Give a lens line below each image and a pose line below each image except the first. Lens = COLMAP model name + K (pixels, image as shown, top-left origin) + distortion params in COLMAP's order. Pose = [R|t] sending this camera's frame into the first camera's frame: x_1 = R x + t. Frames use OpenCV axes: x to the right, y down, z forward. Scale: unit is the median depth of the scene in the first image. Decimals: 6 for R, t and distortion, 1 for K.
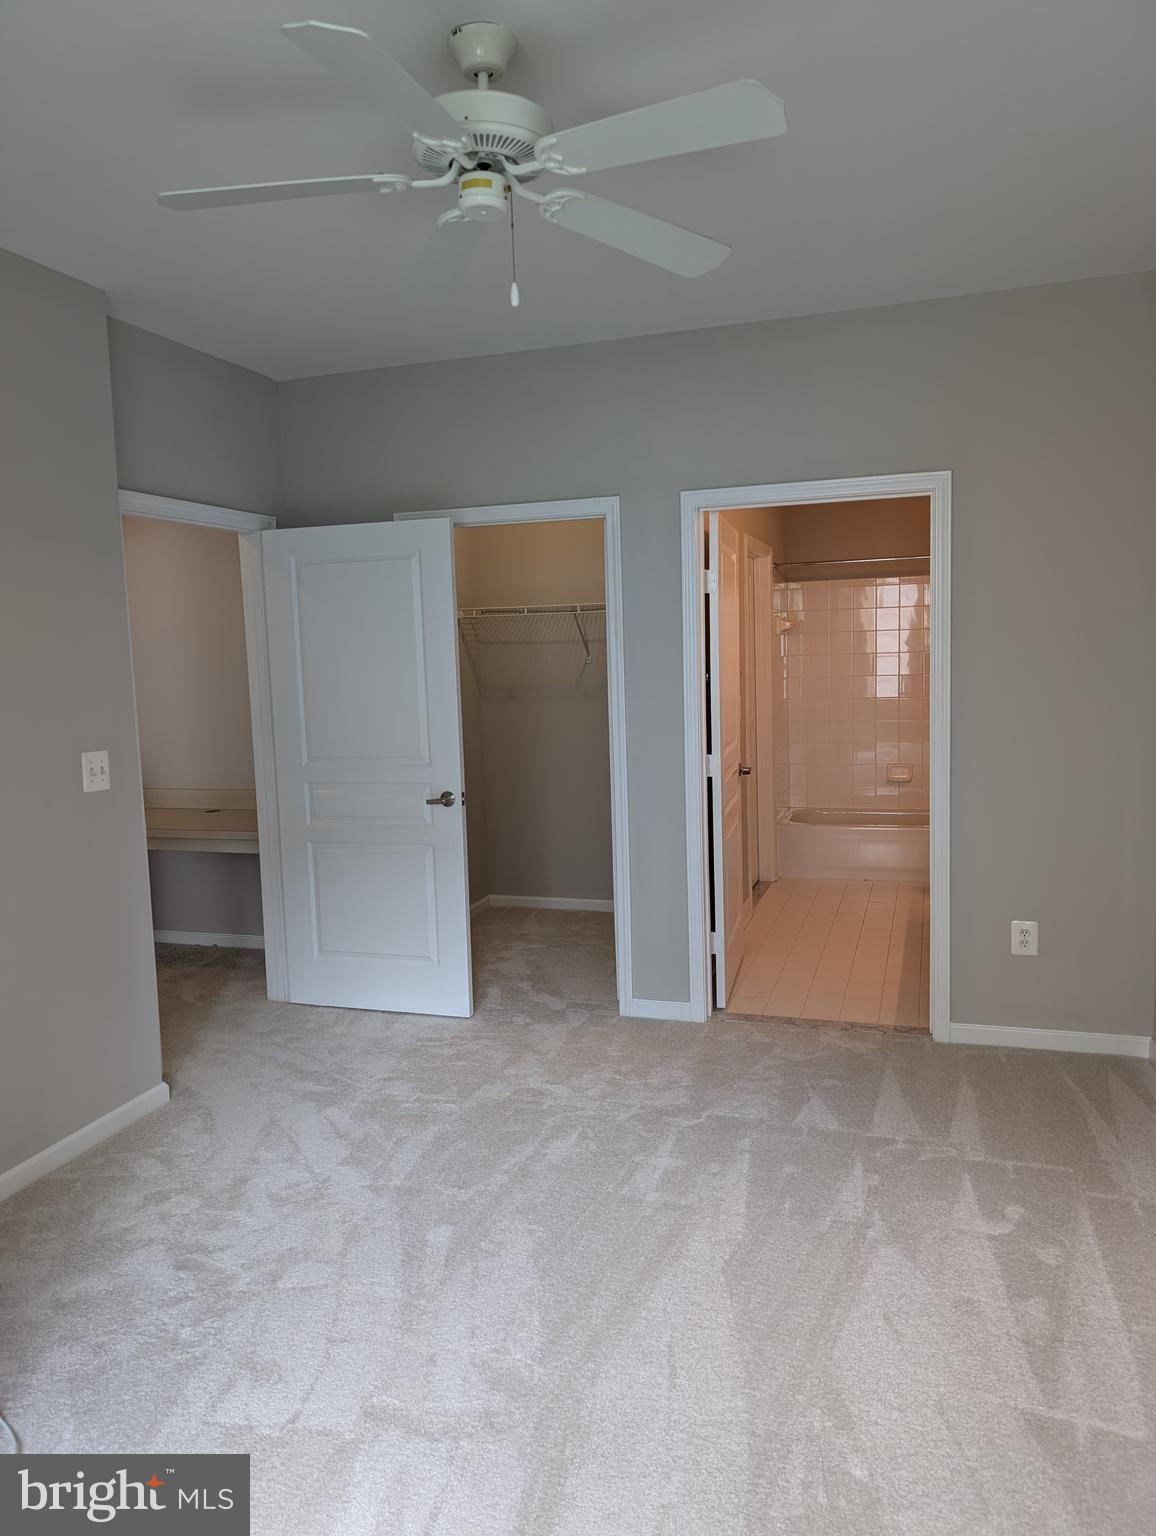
lens RADIAL K [[1089.4, 0, 575.3], [0, 1089.4, 767.8], [0, 0, 1]] dist [0.020327, -0.008478]
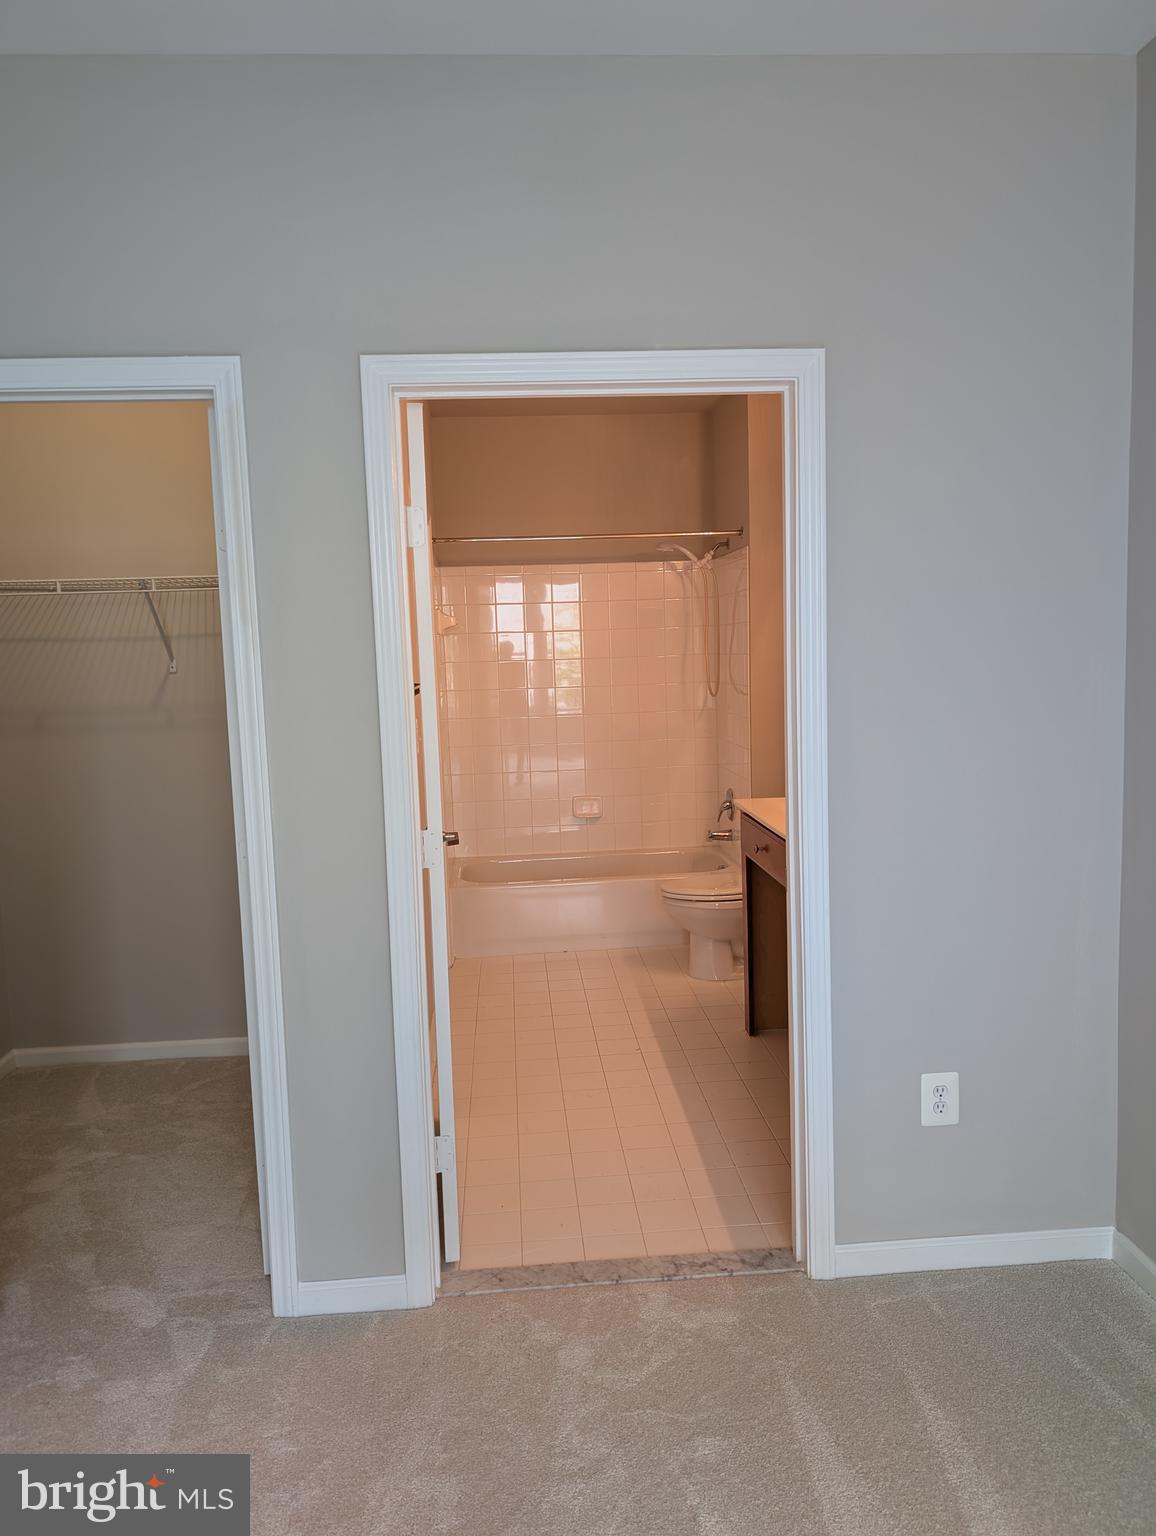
lens RADIAL K [[1089.4, 0, 582.7], [0, 1089.4, 762.2], [0, 0, 1]] dist [0.020327, -0.008478]
pose [[0.924499, -0.038251, 0.379261, -0.014079], [0.042931, 0.999071, -0.003885, -0.042127], [-0.378759, 0.019873, 0.925282, 0.436869]]
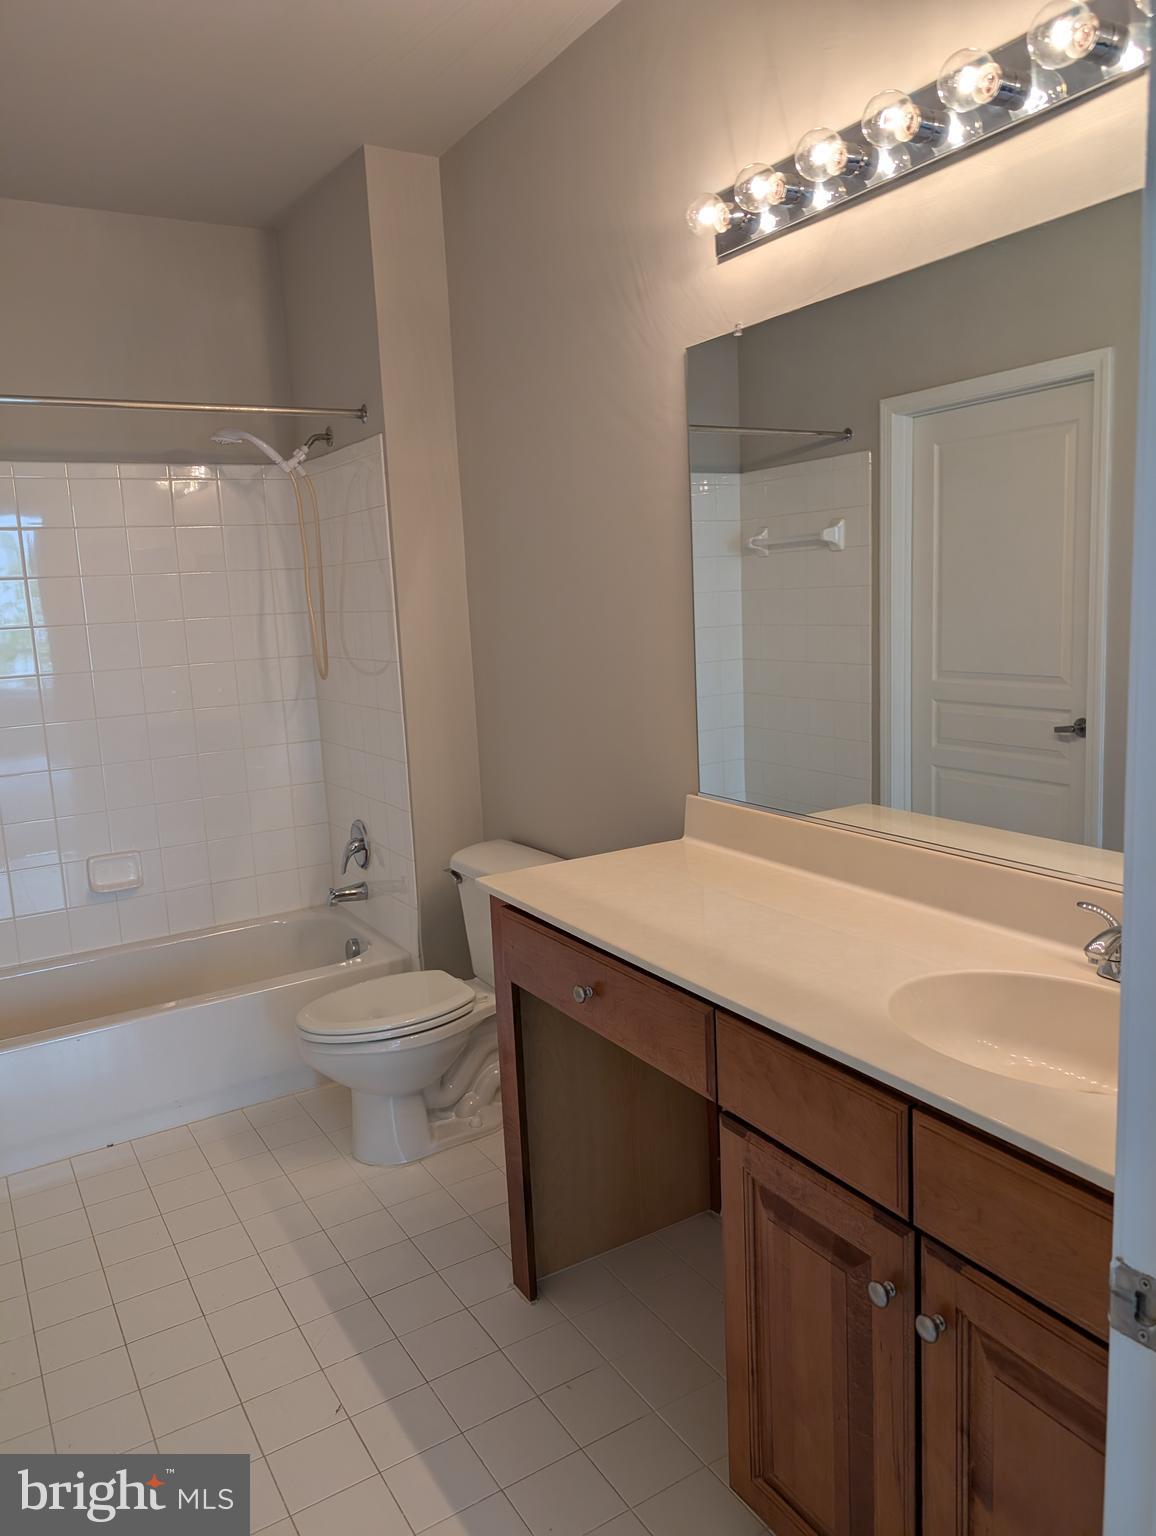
lens RADIAL K [[1089.4, 0, 580.5], [0, 1089.4, 766.2], [0, 0, 1]] dist [0.020327, -0.008478]
pose [[0.648731, -0.122170, 0.751148, 0.121835], [0.106460, 0.991893, 0.069381, -0.090046], [-0.753535, 0.034957, 0.656478, 0.885426]]
